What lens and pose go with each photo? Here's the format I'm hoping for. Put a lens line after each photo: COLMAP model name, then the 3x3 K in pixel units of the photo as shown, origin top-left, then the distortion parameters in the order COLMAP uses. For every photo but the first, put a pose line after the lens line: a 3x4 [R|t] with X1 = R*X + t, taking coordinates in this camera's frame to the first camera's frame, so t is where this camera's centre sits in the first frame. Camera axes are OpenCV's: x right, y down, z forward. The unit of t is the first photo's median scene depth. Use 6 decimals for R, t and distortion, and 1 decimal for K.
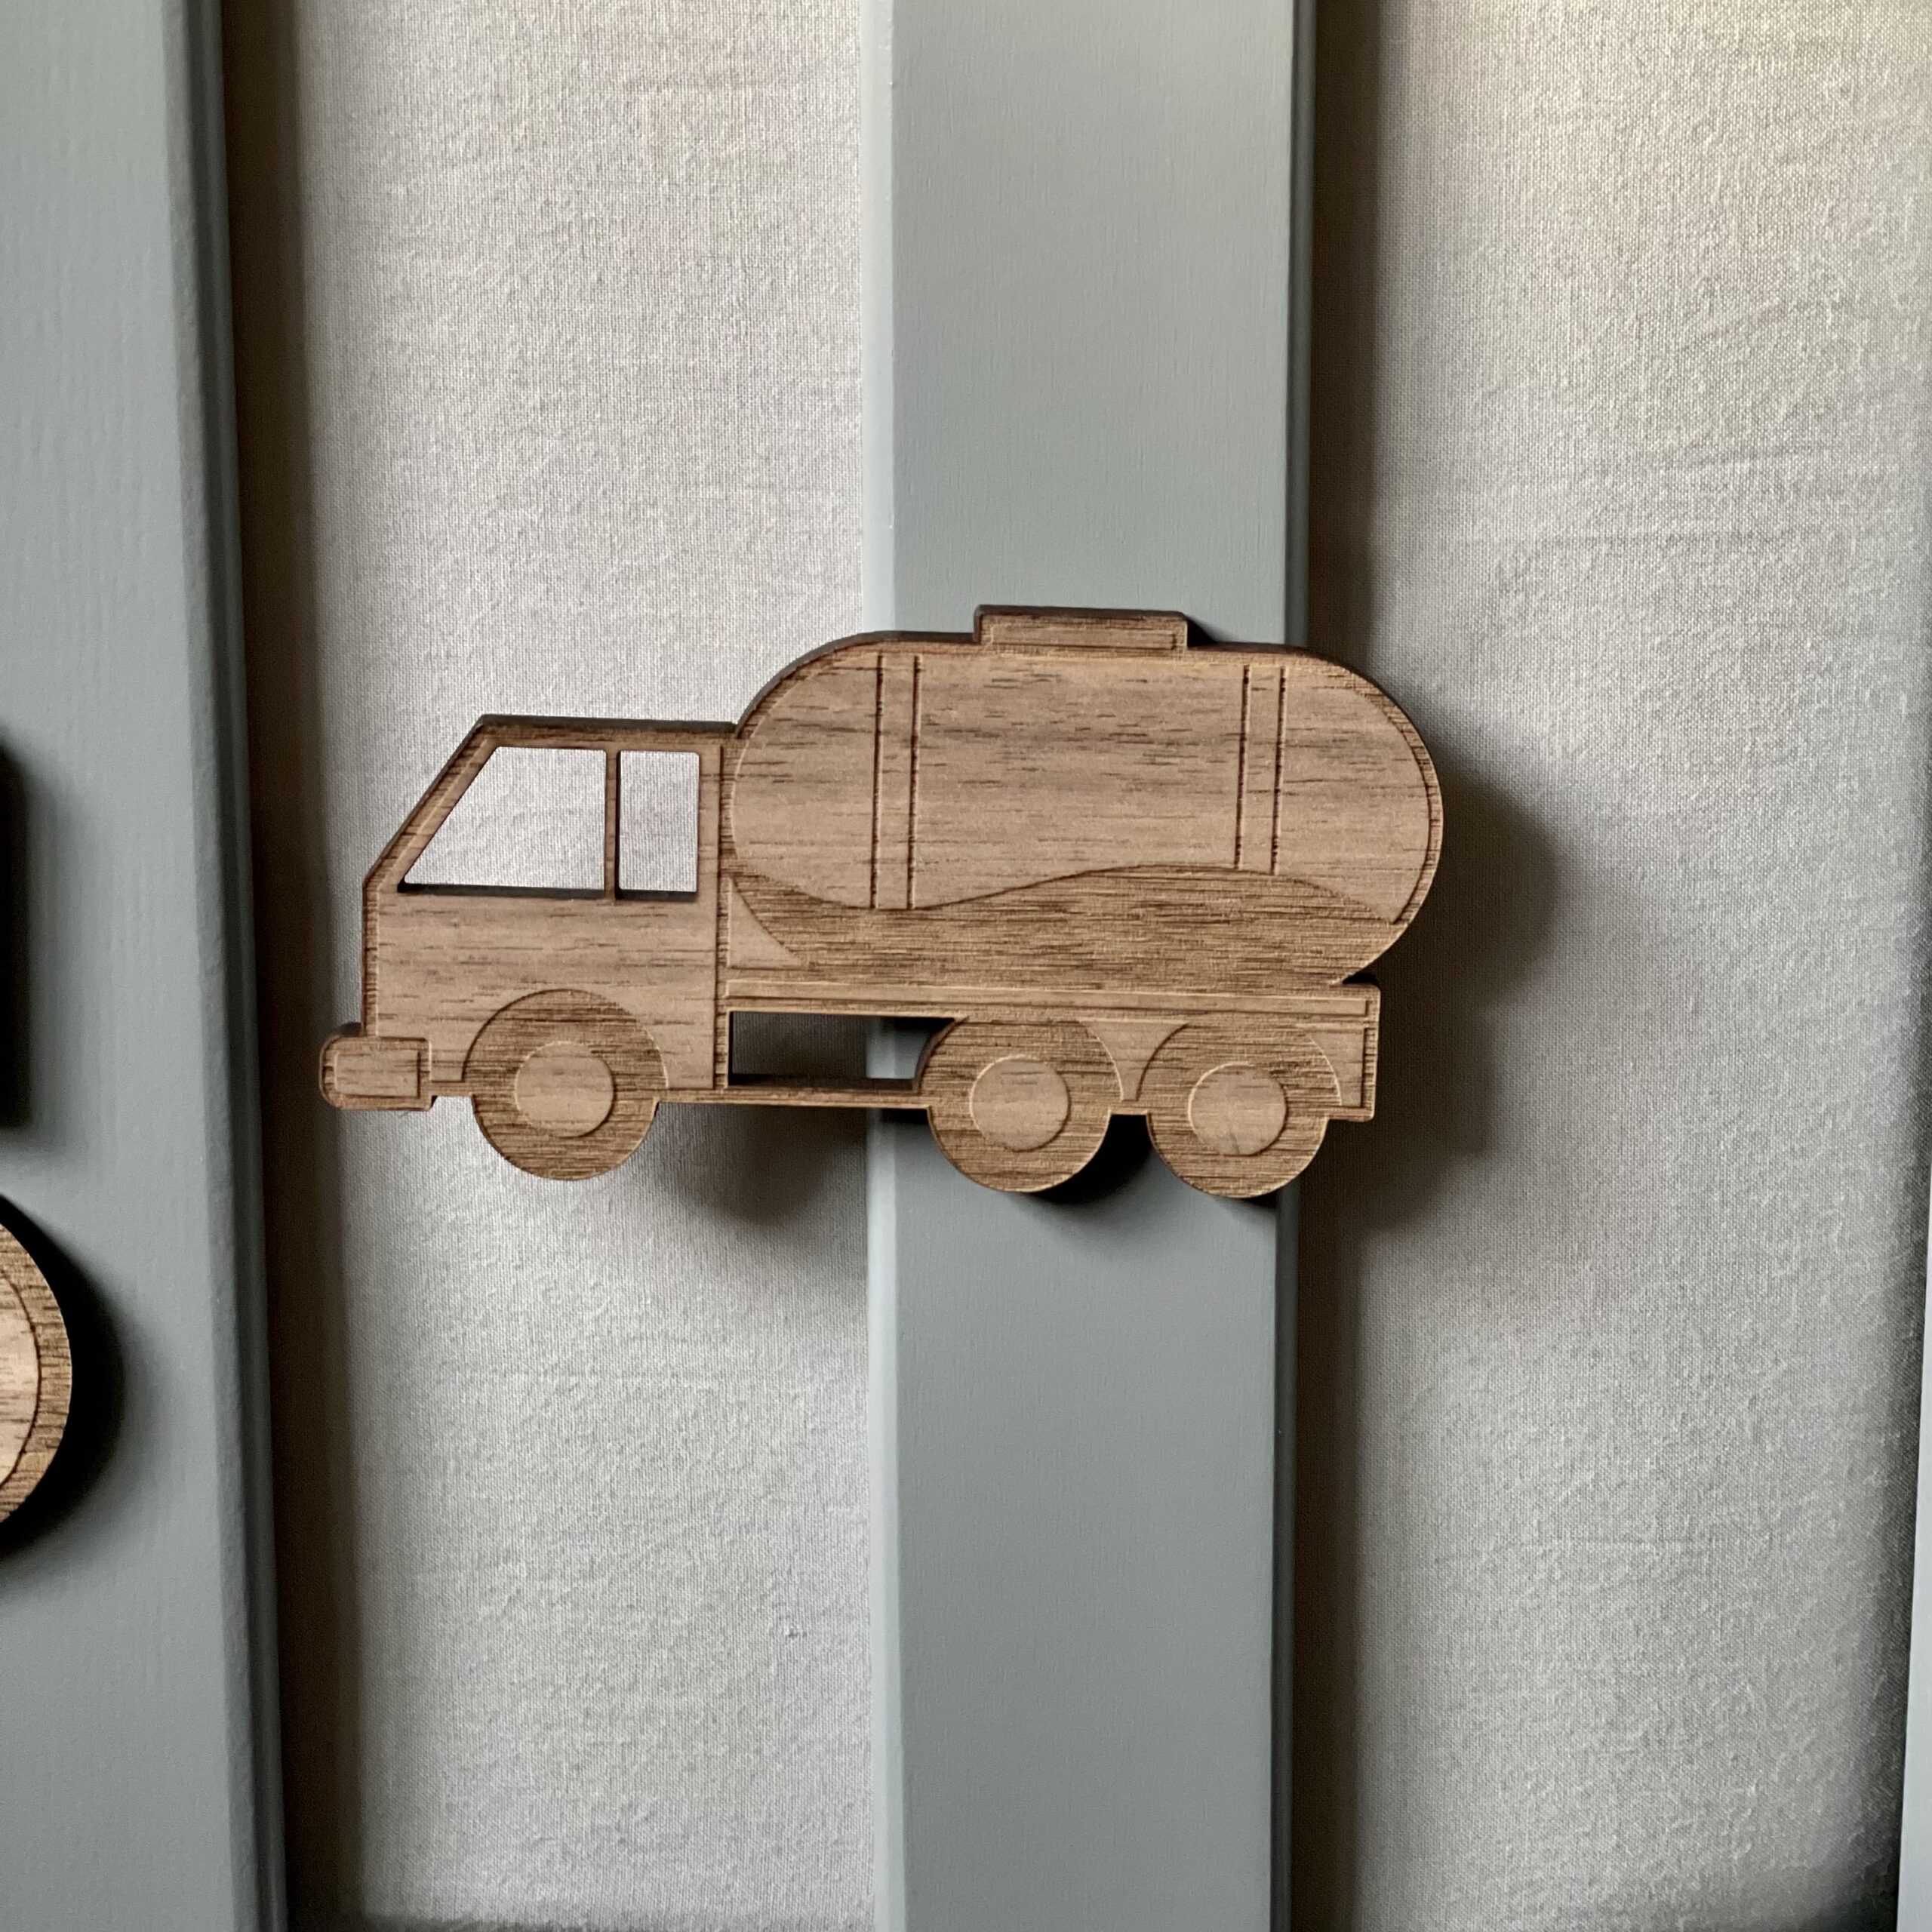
lens RADIAL K [[4081.3, 0, 963.4], [0, 4081.3, 807.8], [0, 0, 1]] dist [0.044669, -0.018523]
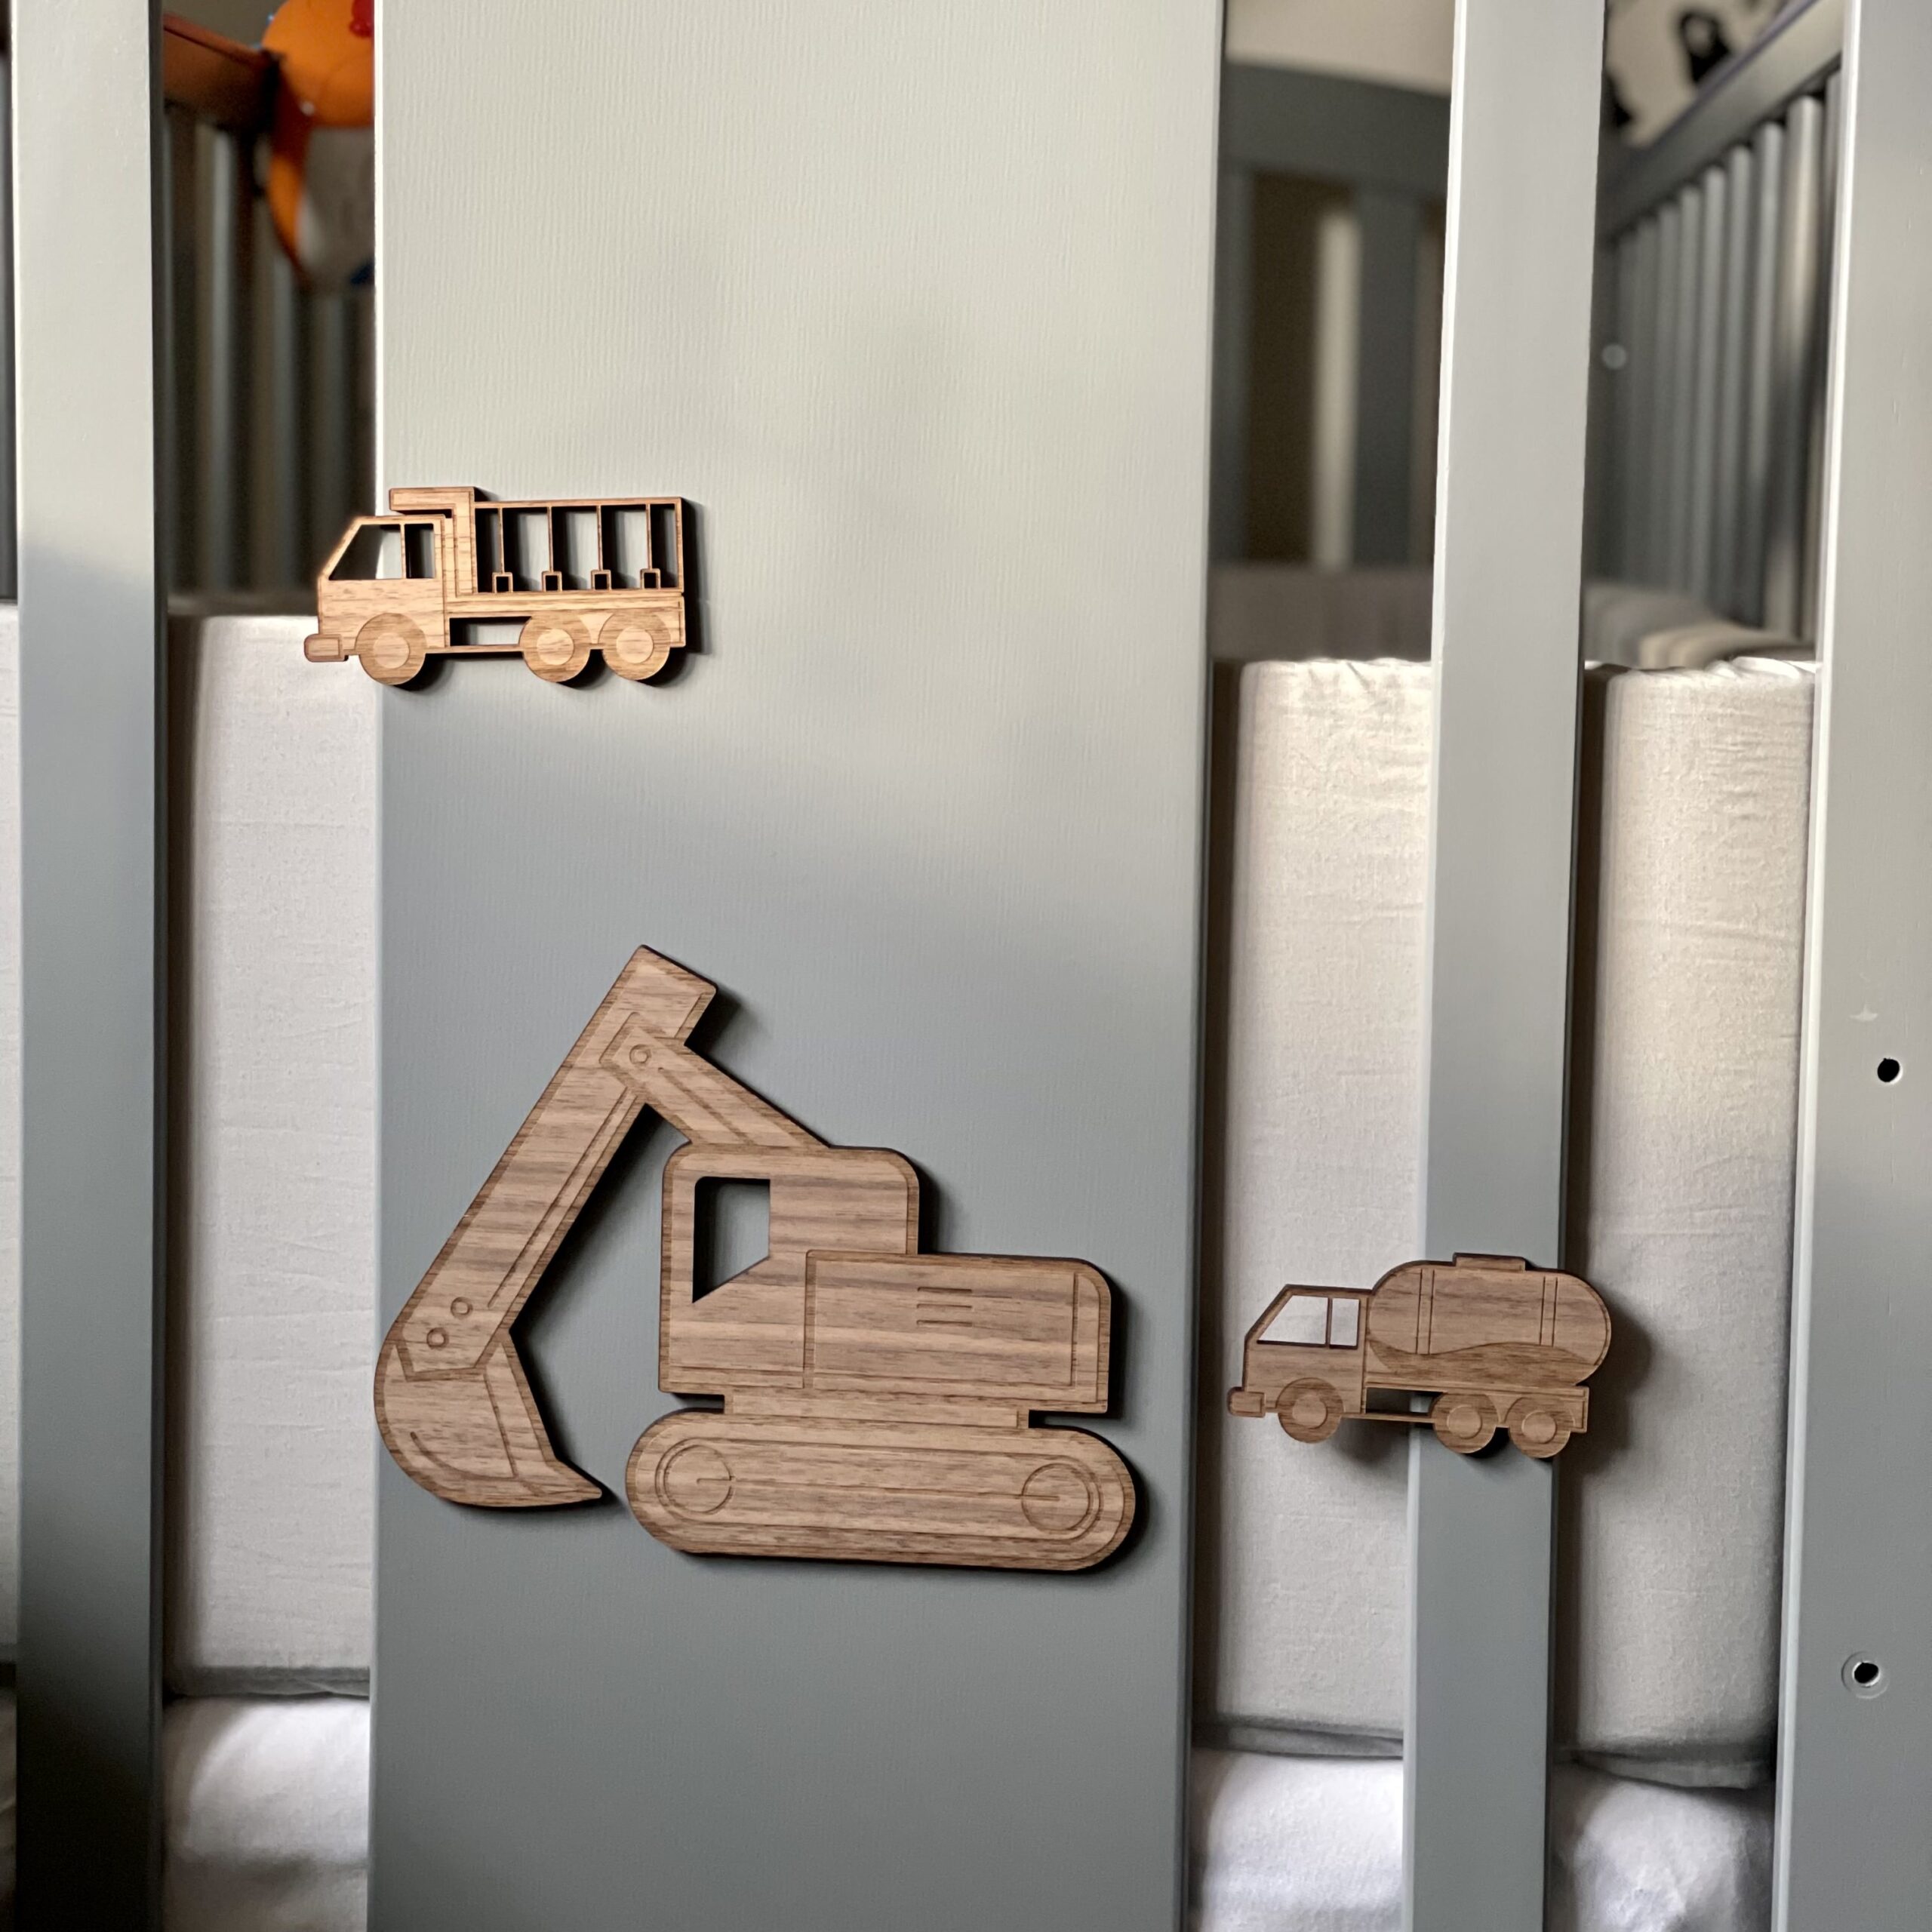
lens RADIAL K [[3907.2, 0, 966.2], [0, 3907.2, 877.9], [0, 0, 1]] dist [0.088983, 0.083931]
pose [[0.997638, 0.023158, -0.064663, -0.171637], [-0.028718, 0.995844, -0.086428, -0.064050], [0.062393, 0.088081, 0.994157, -1.872687]]
